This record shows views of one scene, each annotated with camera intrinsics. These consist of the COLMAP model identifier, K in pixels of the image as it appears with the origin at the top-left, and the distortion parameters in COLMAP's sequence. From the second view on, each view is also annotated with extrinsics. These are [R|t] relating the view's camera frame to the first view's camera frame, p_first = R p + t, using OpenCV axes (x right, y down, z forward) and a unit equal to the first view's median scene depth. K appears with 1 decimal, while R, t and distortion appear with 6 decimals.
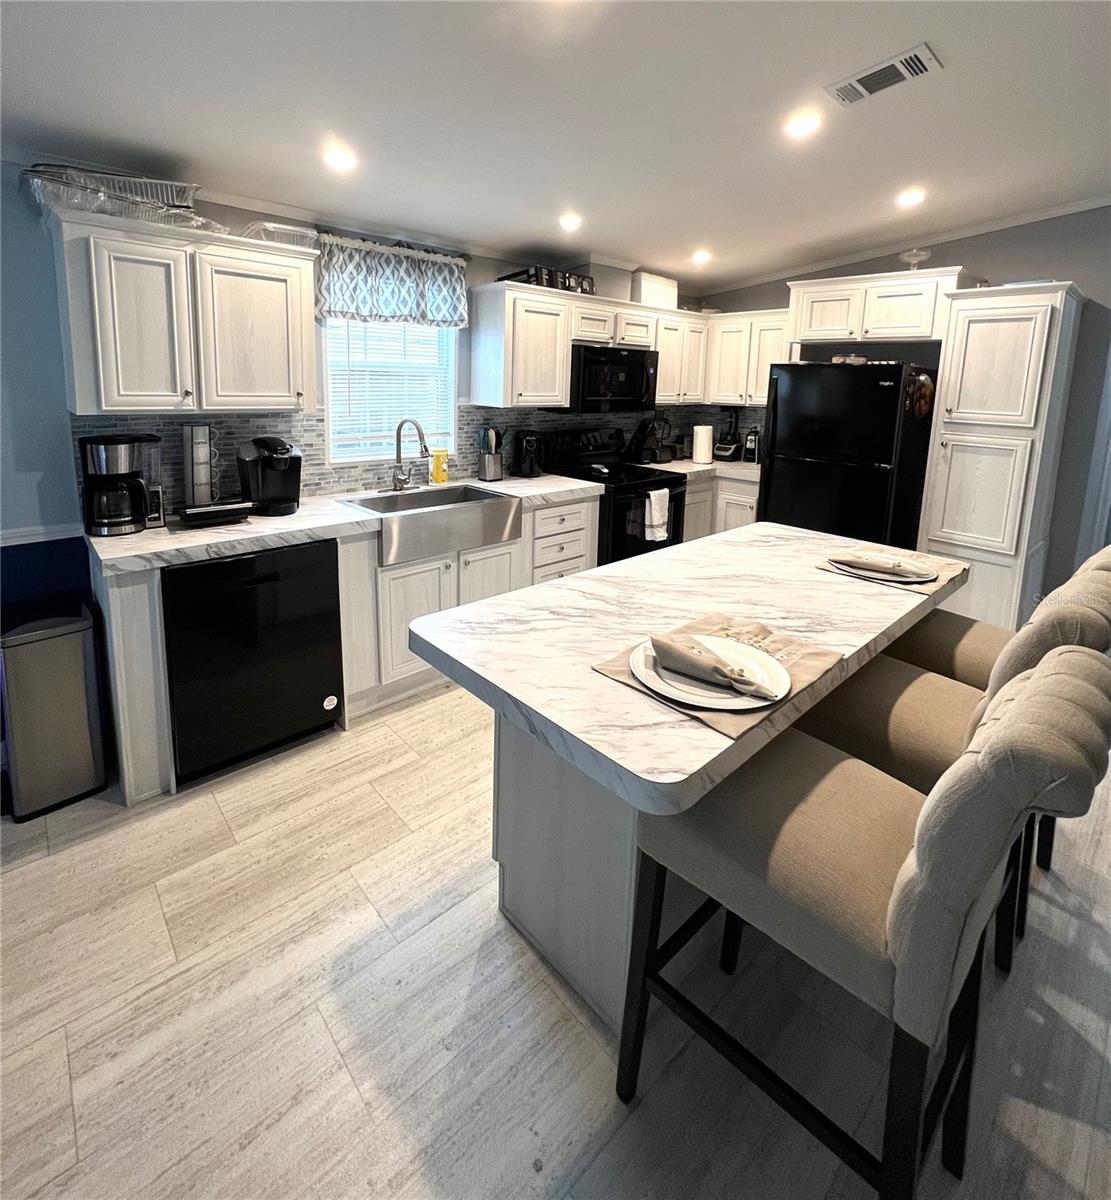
lens RADIAL K [[598.0, 0, 552.1], [0, 598.0, 462.8], [0, 0, 1]] dist [0.000305, -0.000156]
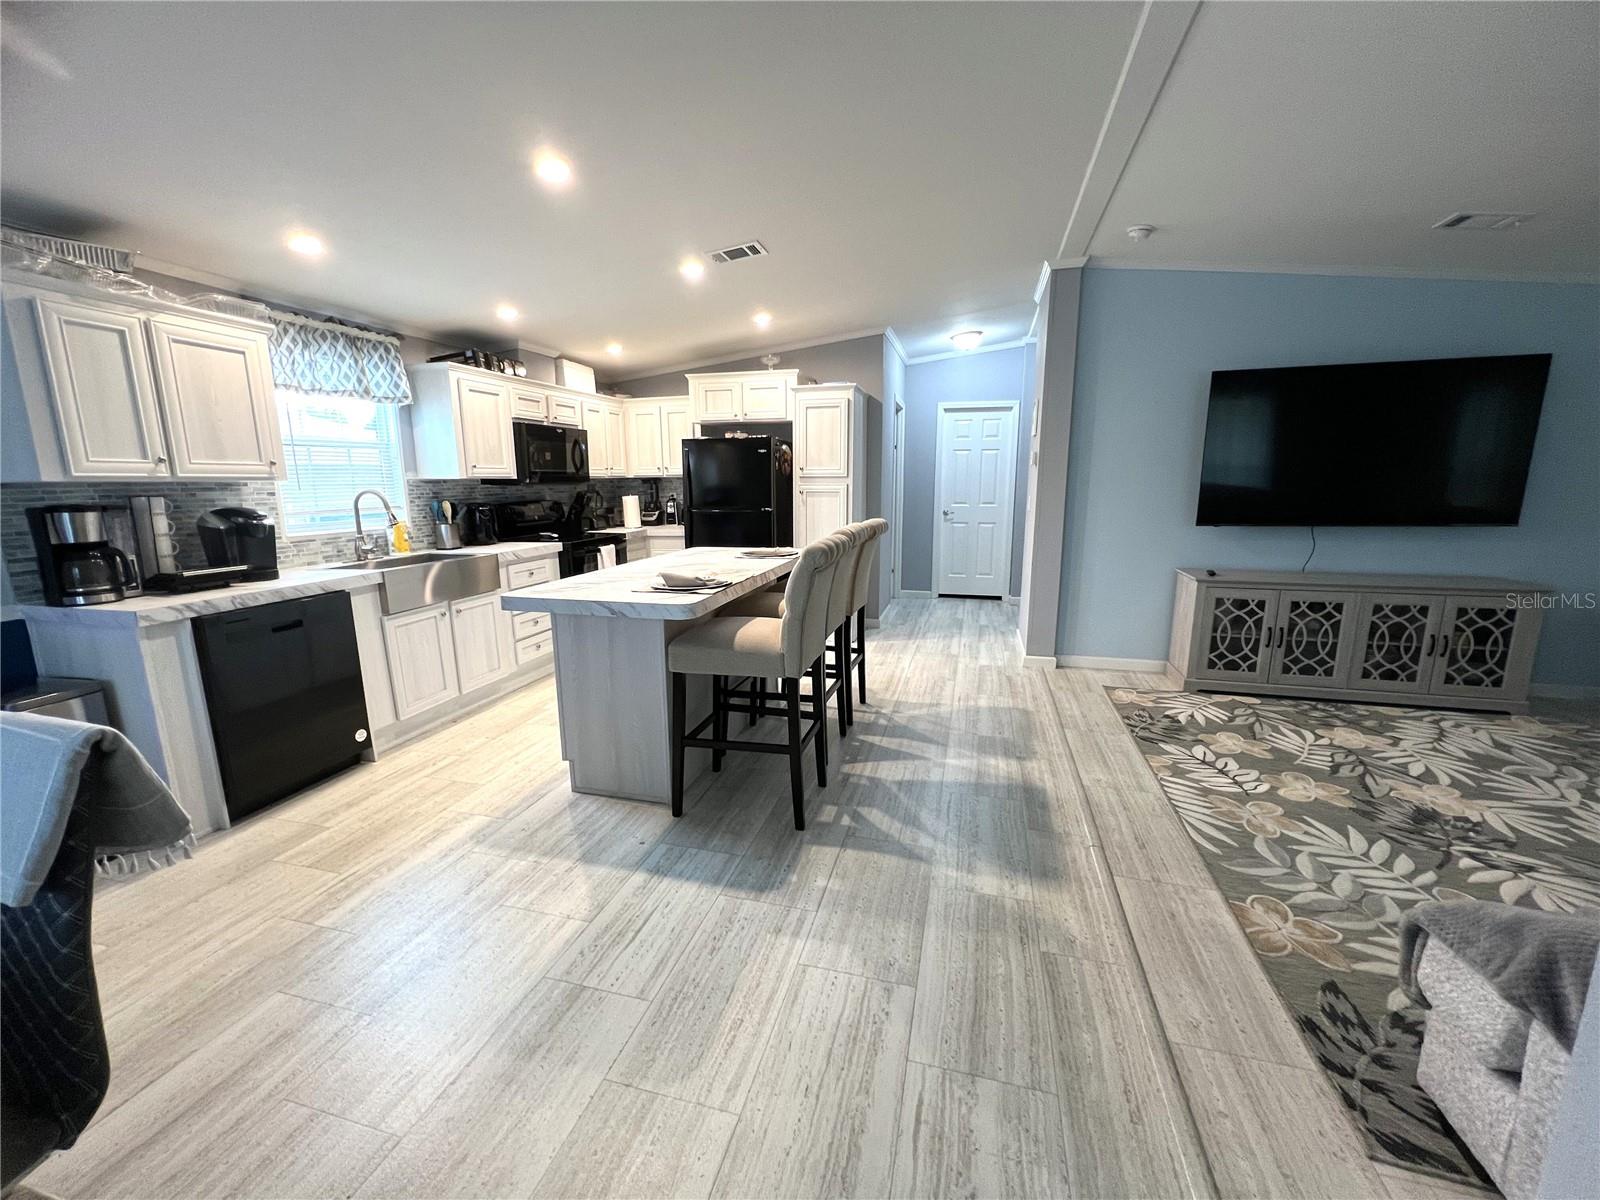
lens RADIAL K [[646.8, 0, 806.7], [0, 646.8, 599.9], [0, 0, 1]] dist [0.002243, 0.000252]
pose [[0.844454, -0.134096, 0.518571, -0.206711], [0.106613, 0.990863, 0.082612, 0.107466], [-0.524911, -0.014476, 0.851034, -0.387806]]
